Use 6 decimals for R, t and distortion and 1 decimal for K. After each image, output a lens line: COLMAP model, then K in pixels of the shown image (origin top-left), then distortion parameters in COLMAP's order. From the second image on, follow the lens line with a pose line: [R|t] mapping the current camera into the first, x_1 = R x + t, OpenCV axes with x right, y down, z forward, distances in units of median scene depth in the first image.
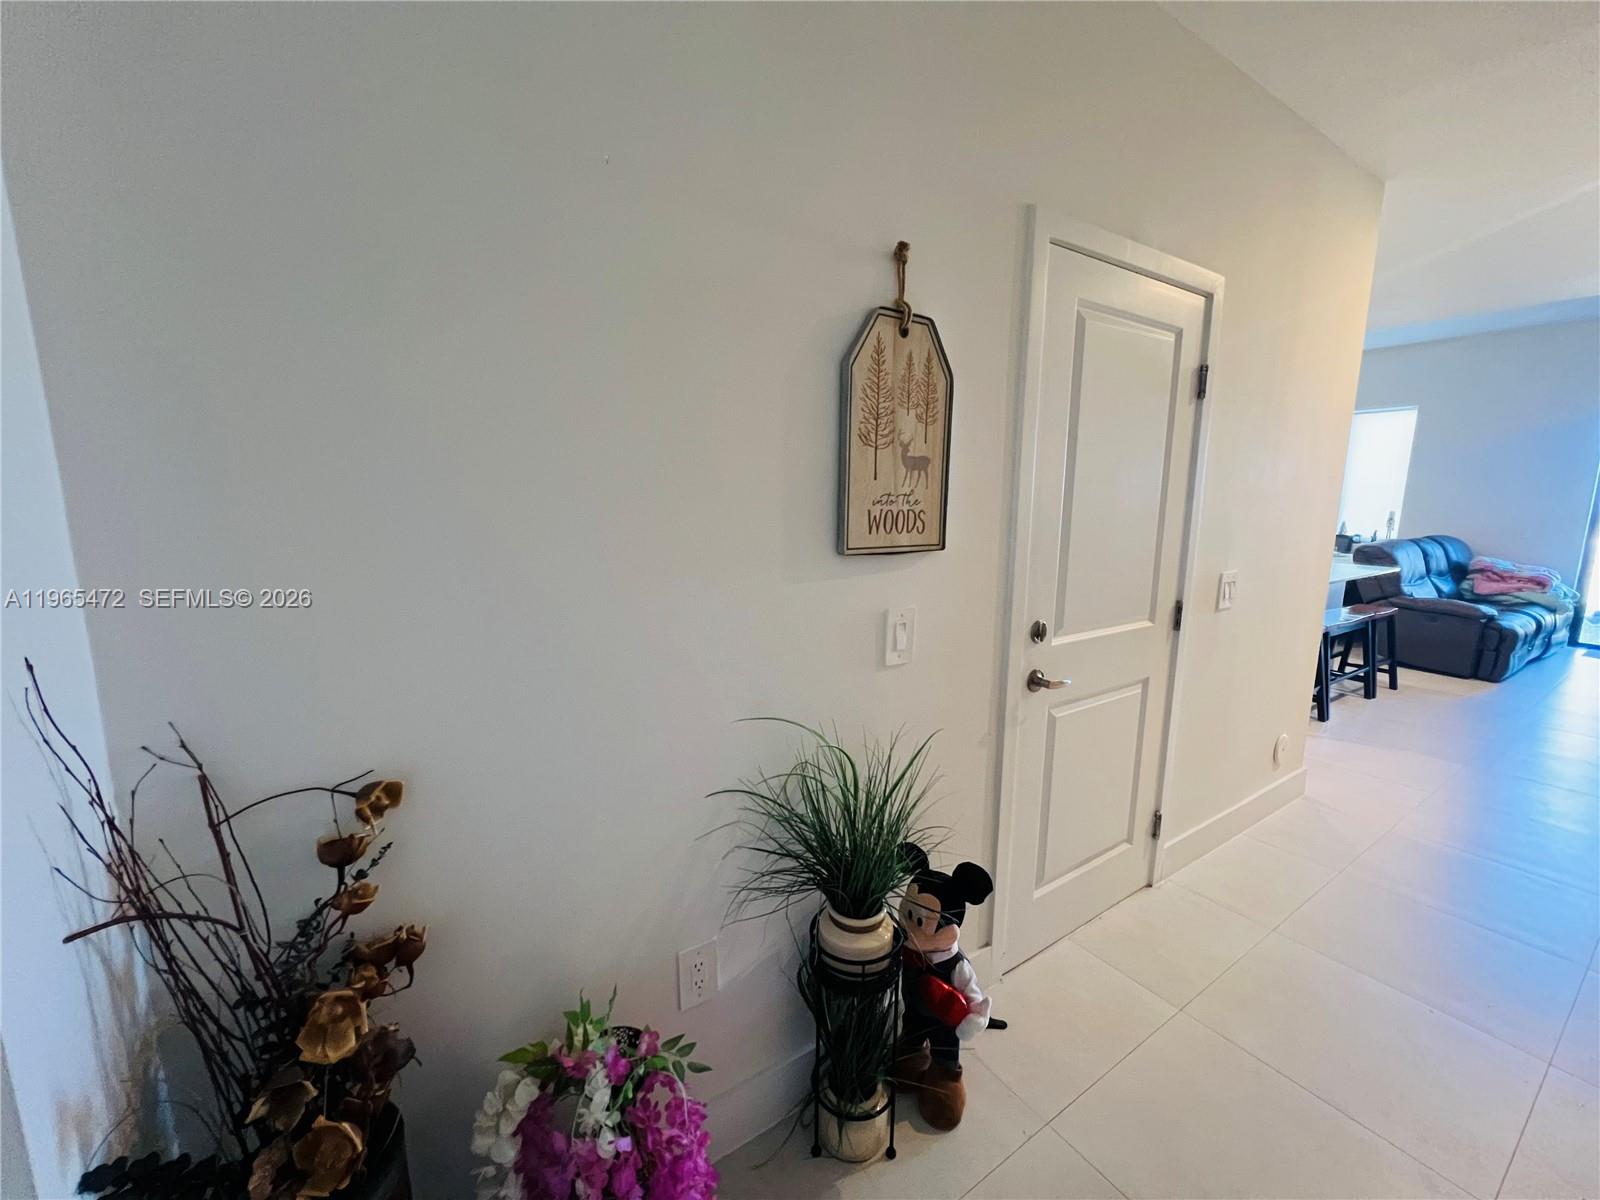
lens RADIAL K [[635.8, 0, 797.1], [0, 635.8, 601.8], [0, 0, 1]] dist [0.001287, -0.000038]
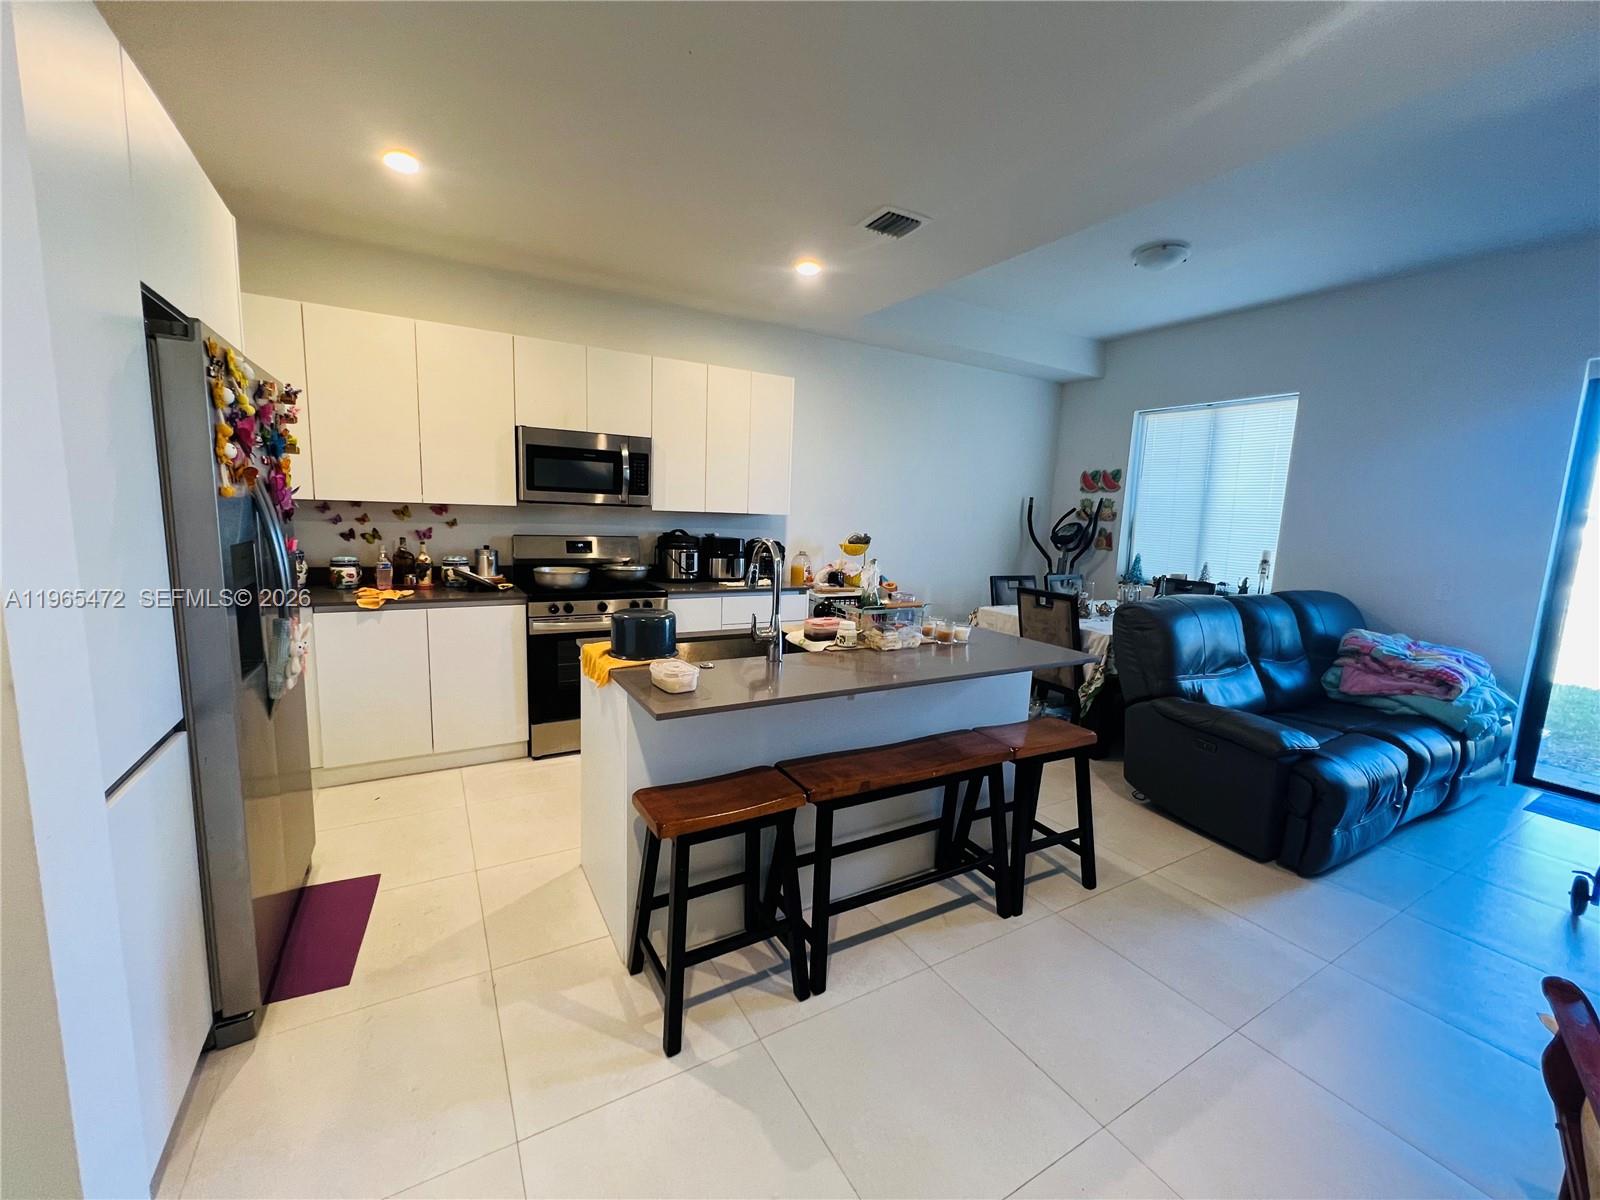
lens RADIAL K [[648.7, 0, 802.3], [0, 648.7, 599.7], [0, 0, 1]] dist [0.002574, 0.000404]
pose [[0.998196, 0.035957, -0.048085, 0.587329], [-0.037384, 0.998877, -0.029103, -0.063399], [0.046985, 0.030848, 0.998419, 0.363587]]
